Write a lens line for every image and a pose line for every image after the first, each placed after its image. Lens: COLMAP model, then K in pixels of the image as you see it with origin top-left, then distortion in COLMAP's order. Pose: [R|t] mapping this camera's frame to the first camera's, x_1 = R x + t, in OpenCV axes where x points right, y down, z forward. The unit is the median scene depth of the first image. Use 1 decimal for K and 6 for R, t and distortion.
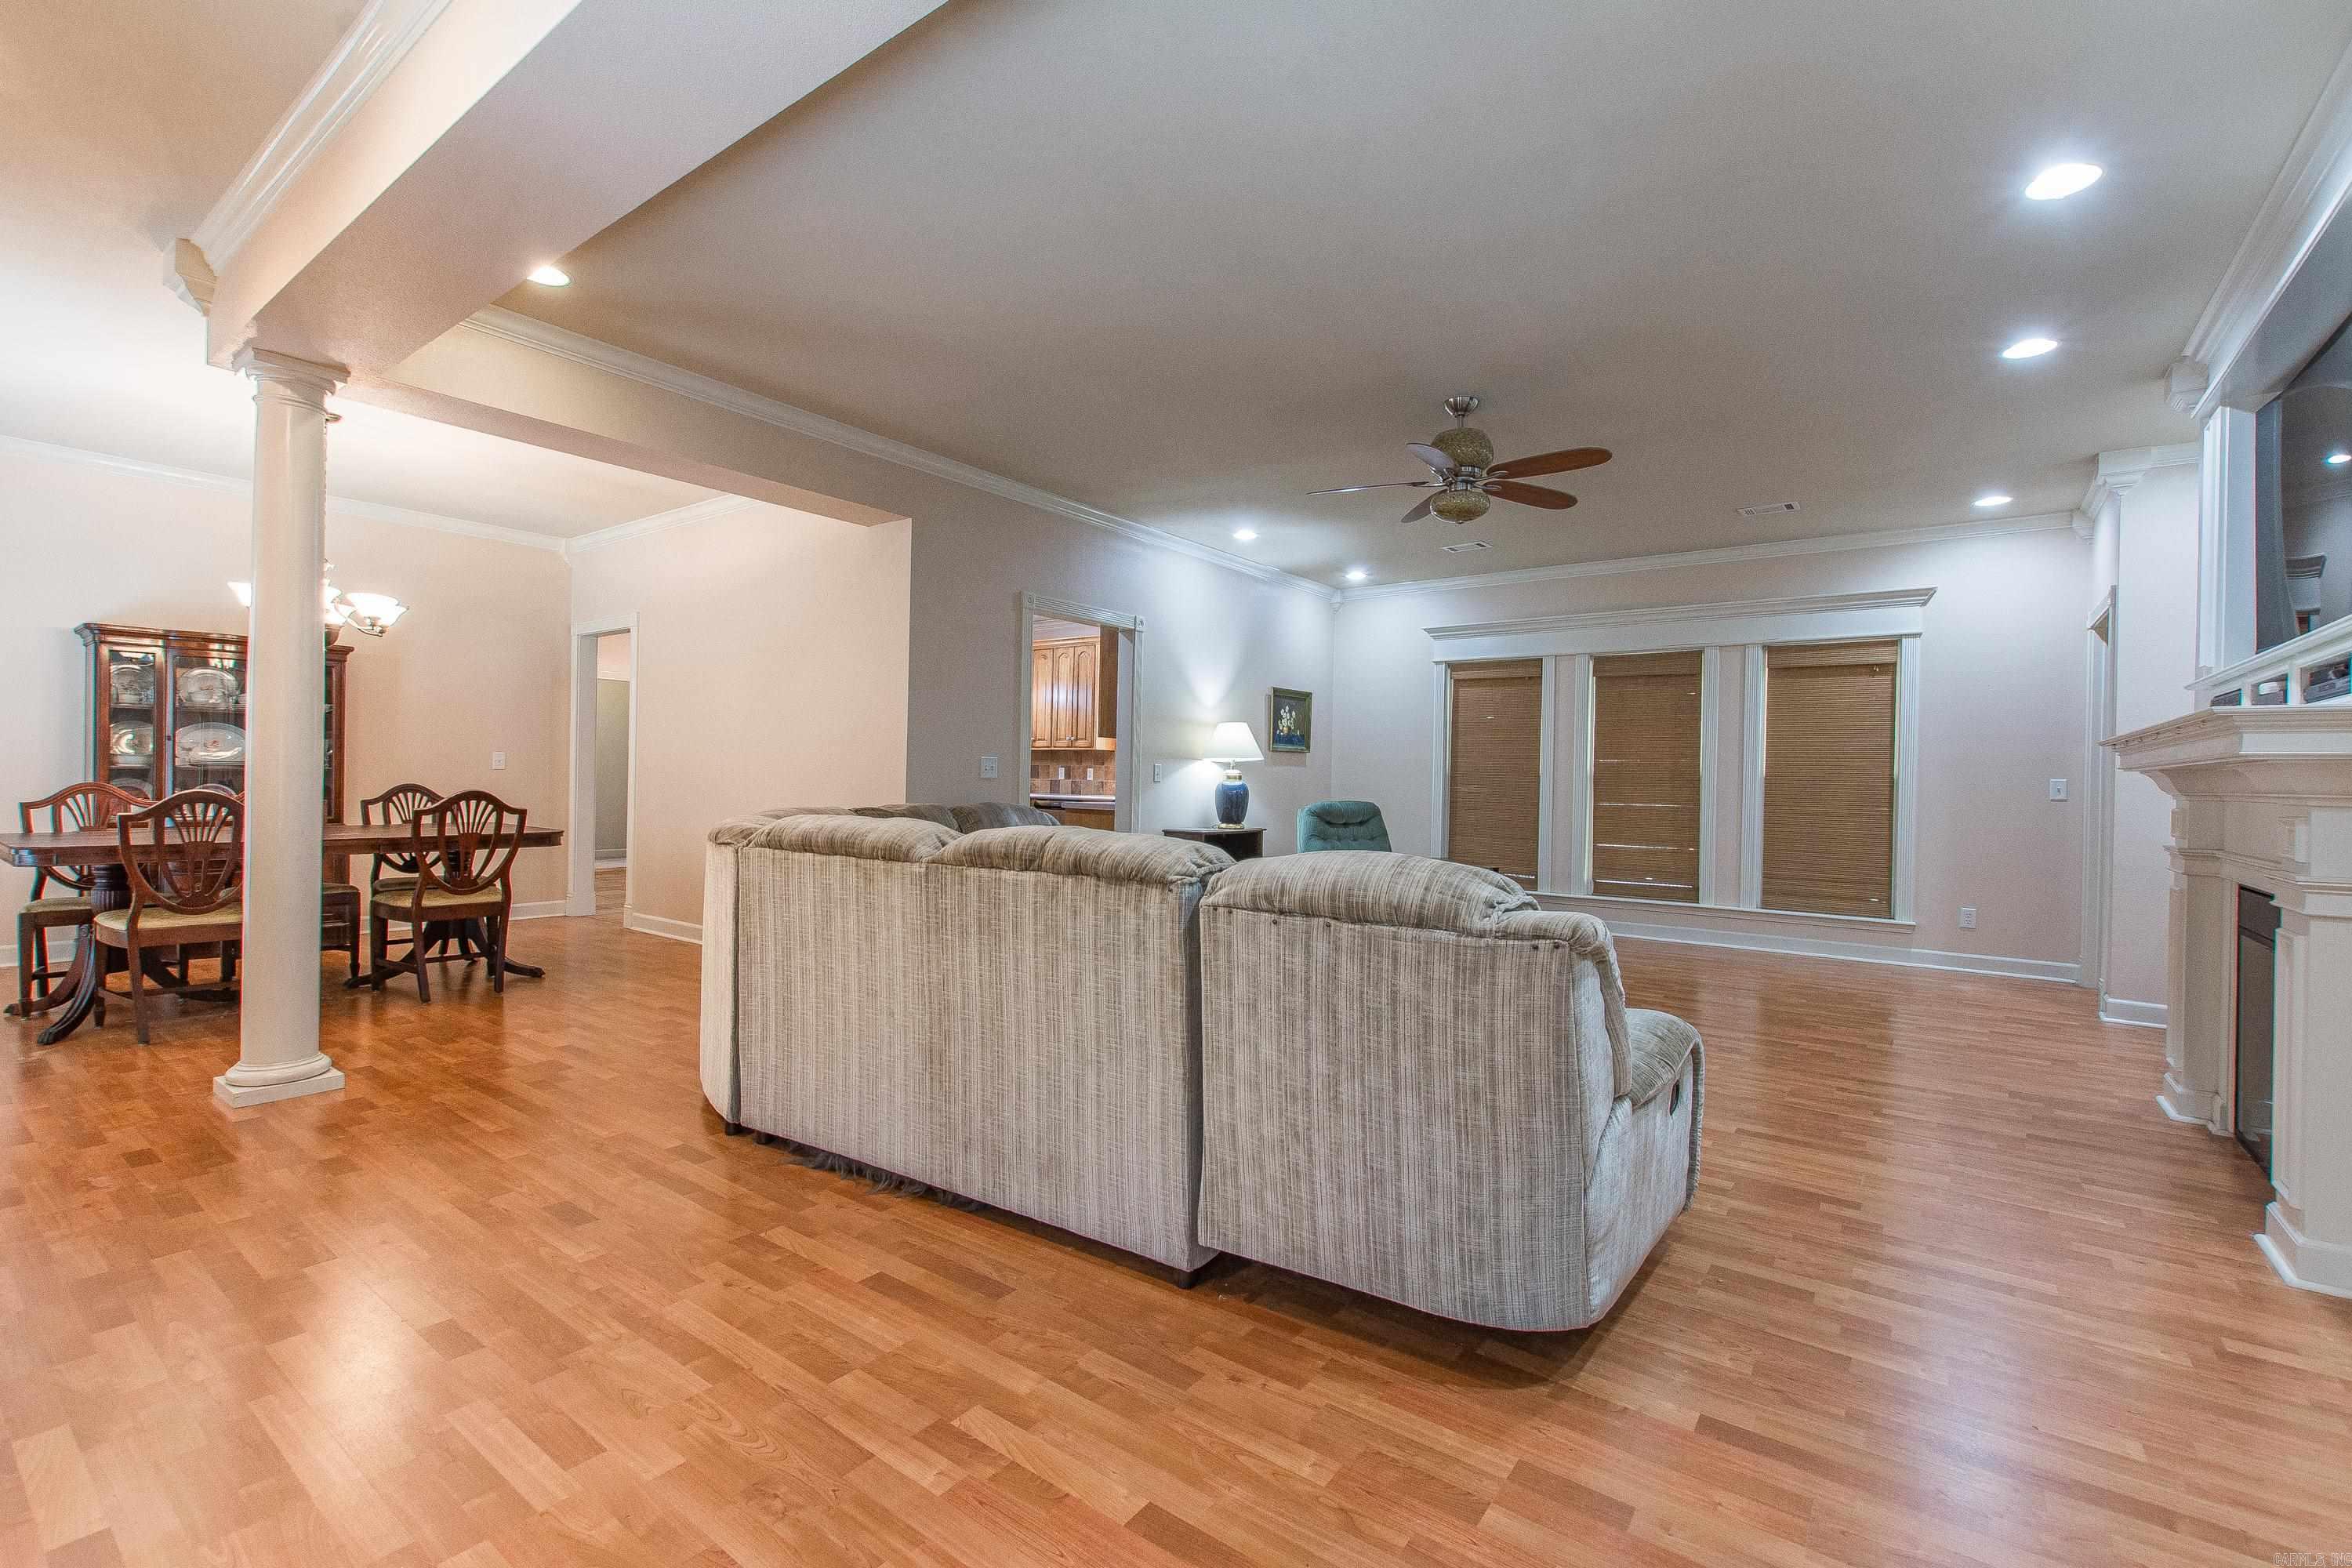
lens RADIAL K [[1022.2, 0, 1178.6], [0, 1022.2, 779.5], [0, 0, 1]] dist [0.002661, -0.000206]
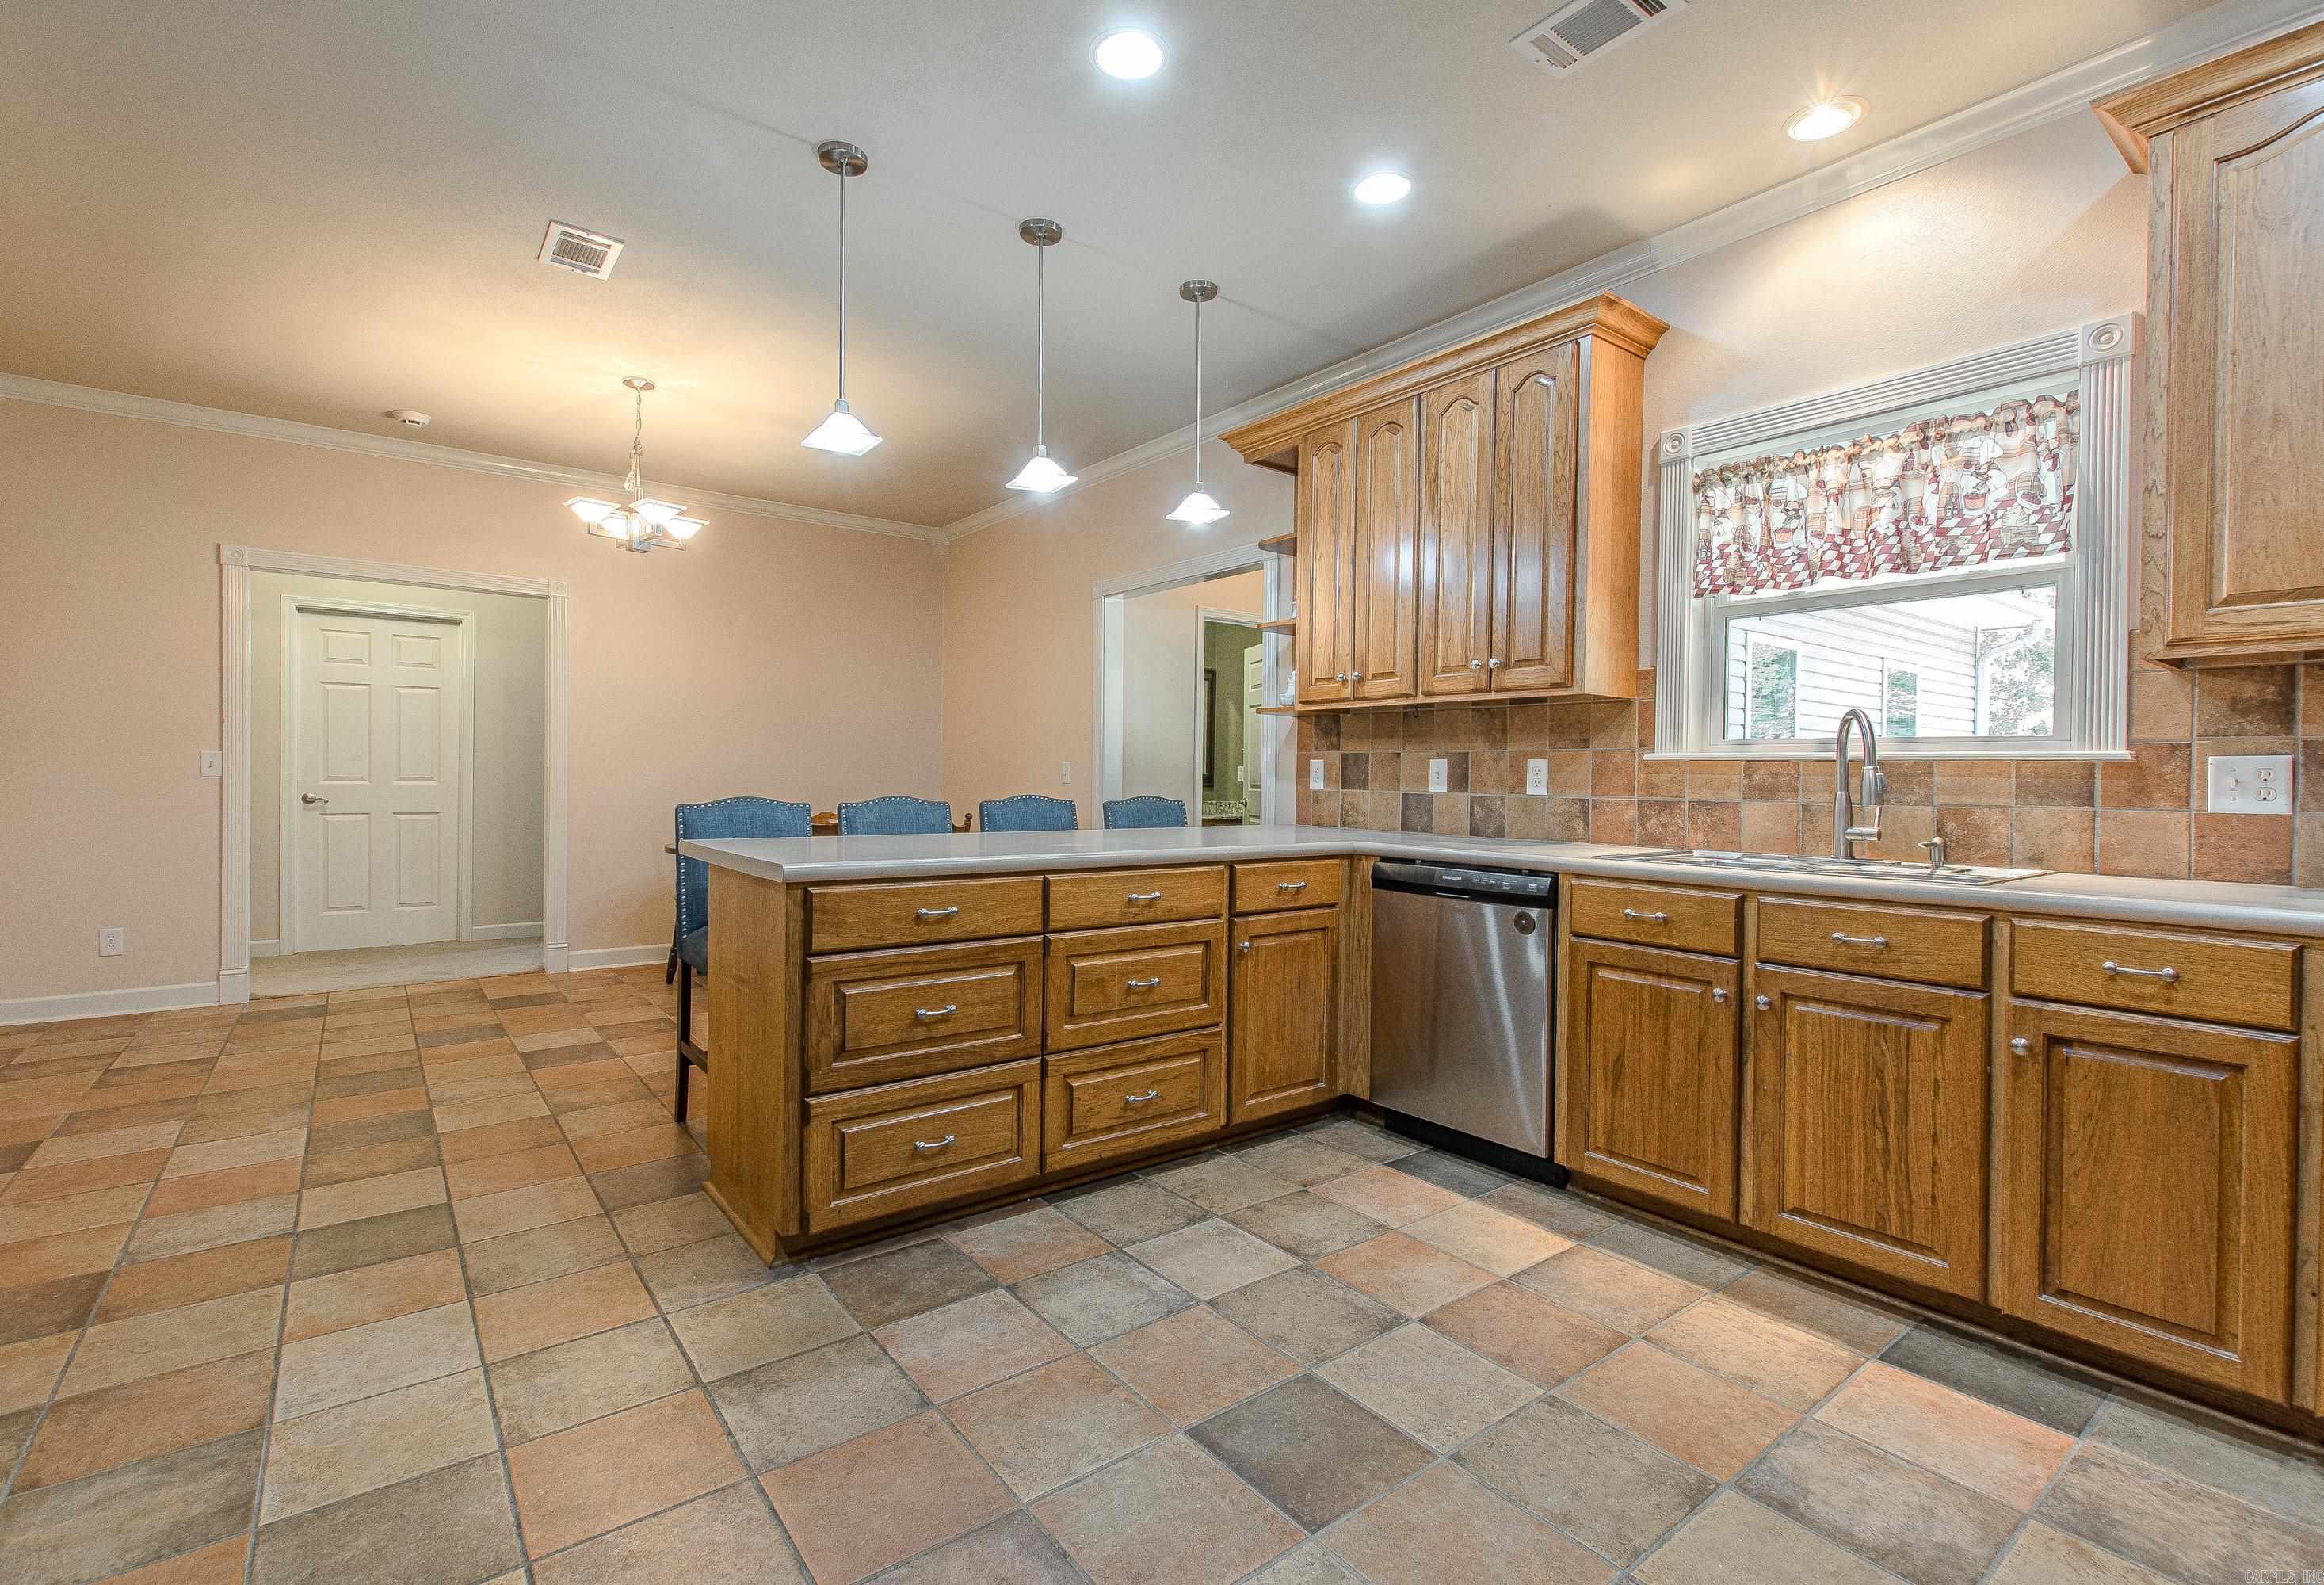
lens RADIAL K [[1040.6, 0, 1152.6], [0, 1040.6, 789.2], [0, 0, 1]] dist [0.001761, -0.000793]
pose [[0.960970, -0.008342, -0.276526, -0.142913], [0.009701, 0.999947, 0.003548, -0.004380], [0.276482, -0.006092, 0.961000, 0.822835]]
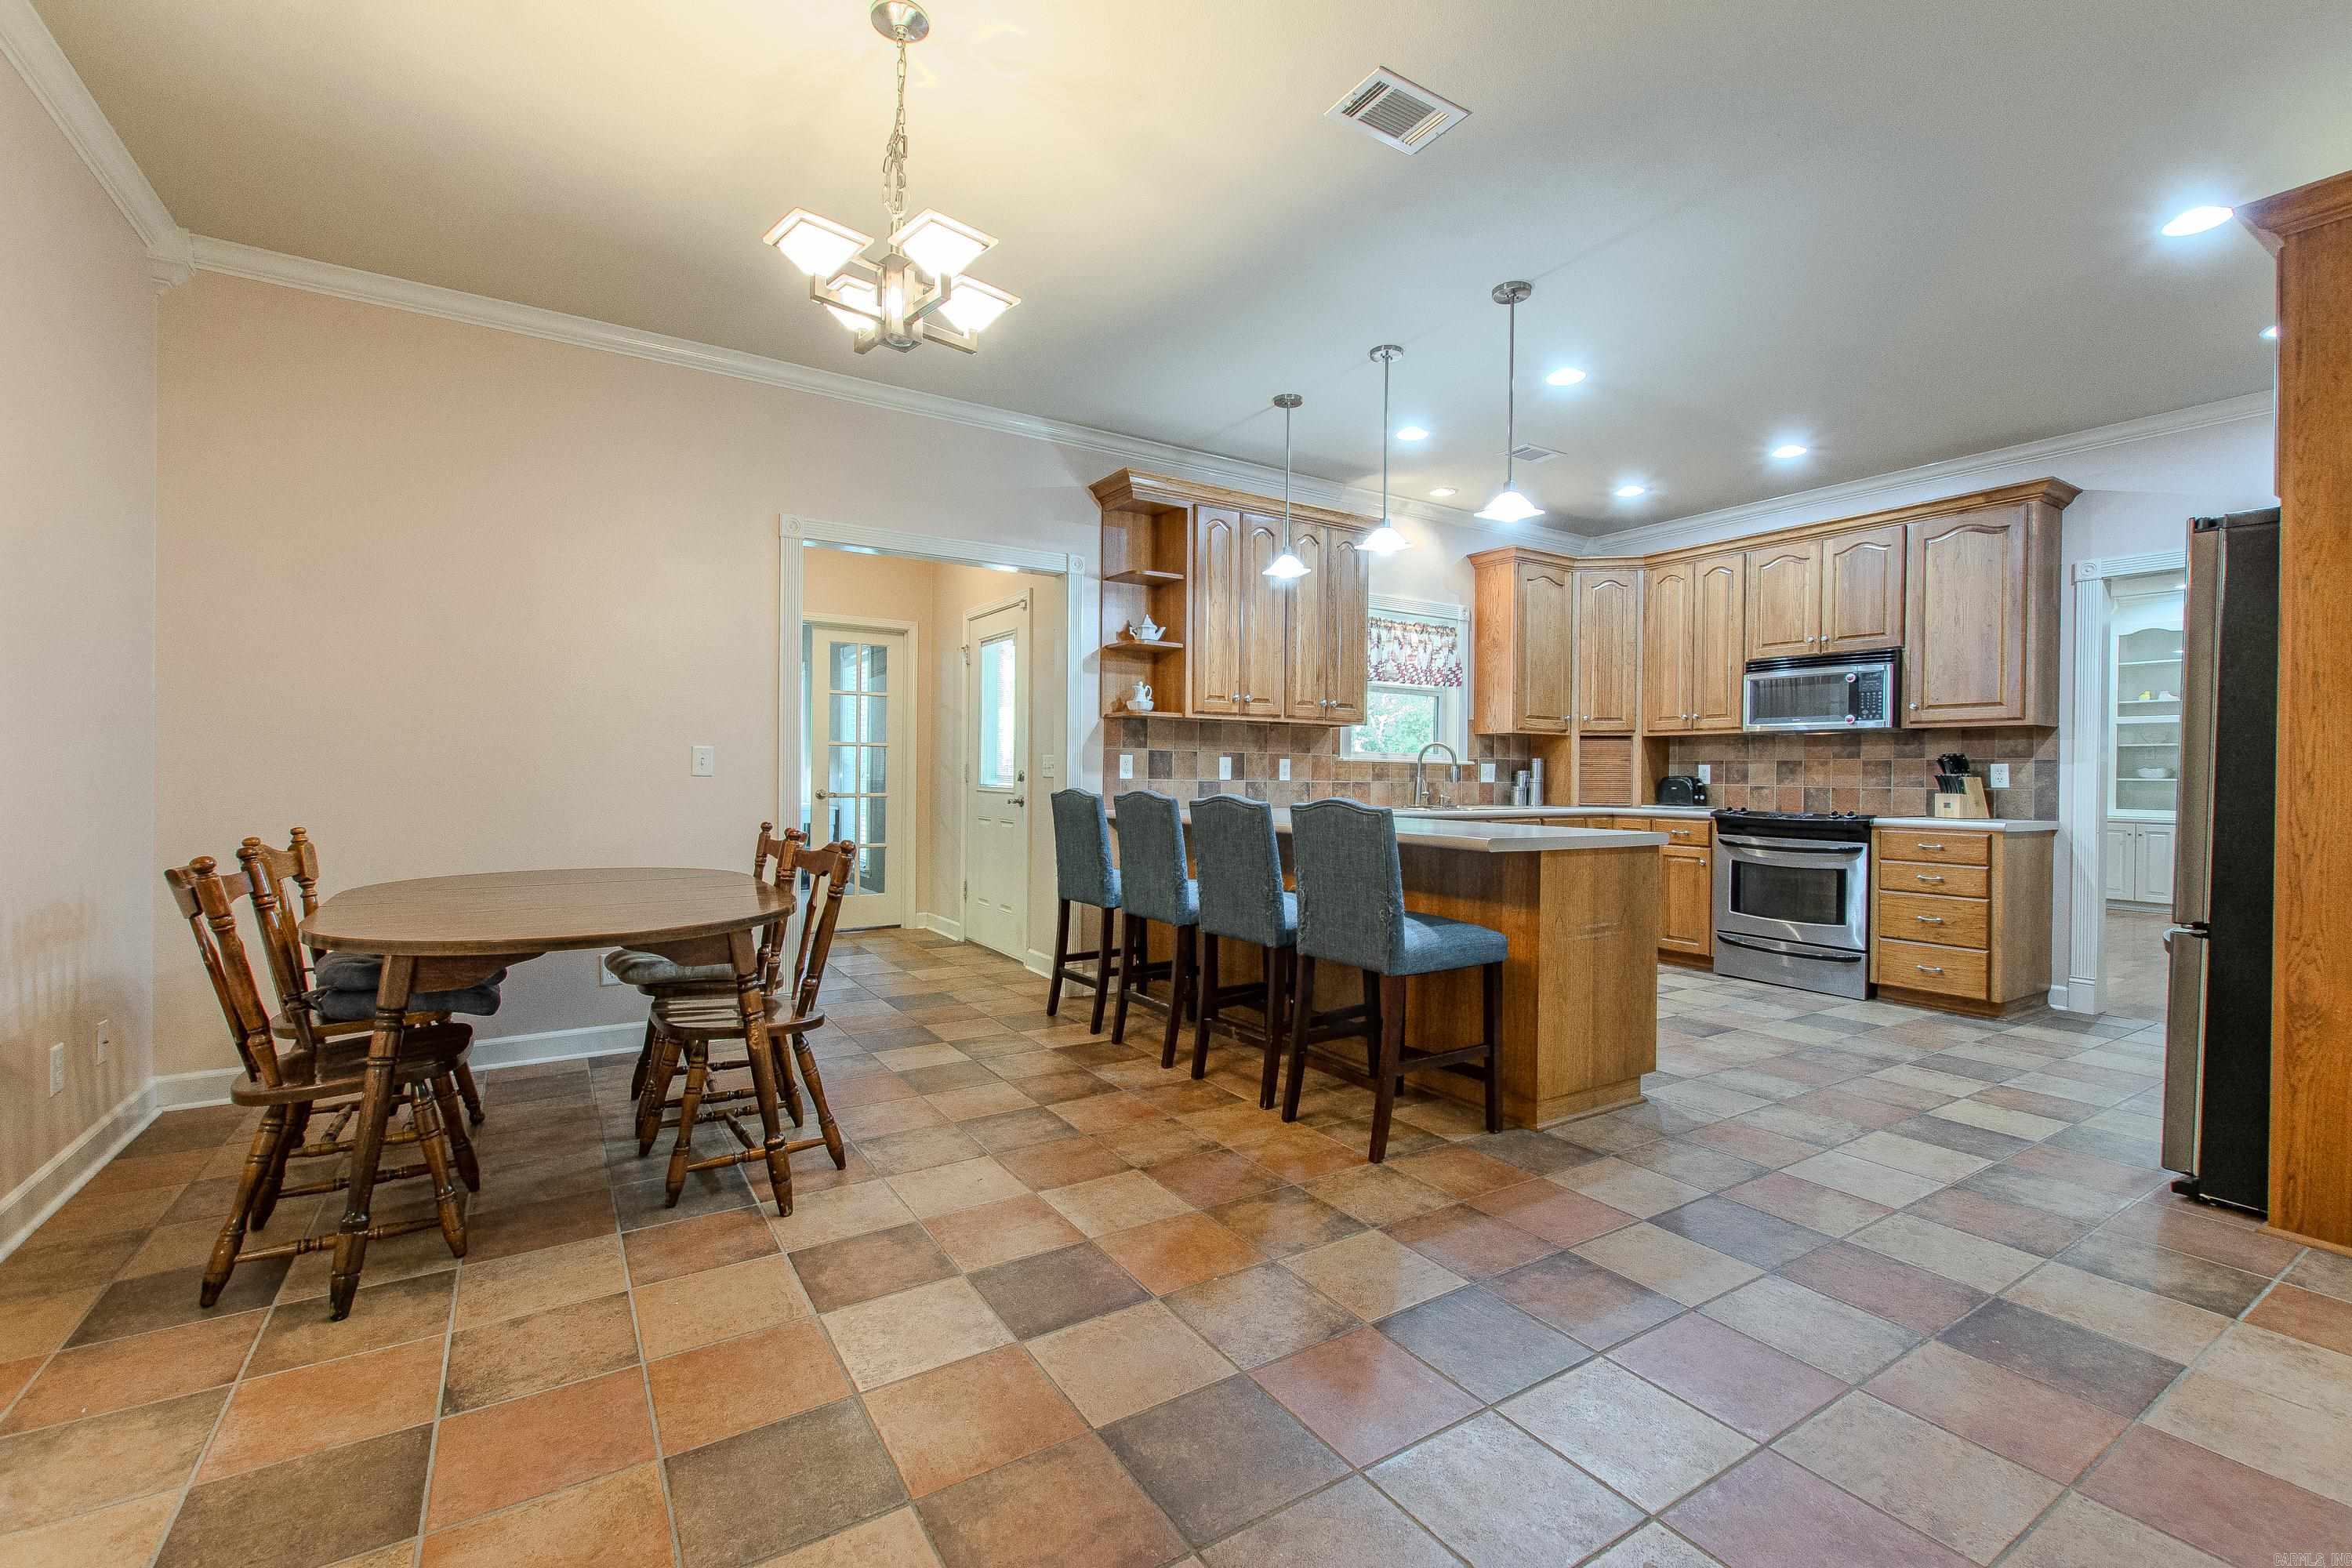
lens RADIAL K [[1022.2, 0, 1178.6], [0, 1022.2, 779.5], [0, 0, 1]] dist [0.002661, -0.000206]
pose [[0.352158, -0.024221, 0.935627, -0.775581], [-0.000490, 0.999660, 0.026063, -0.017560], [-0.935940, -0.009637, 0.352026, 1.096036]]
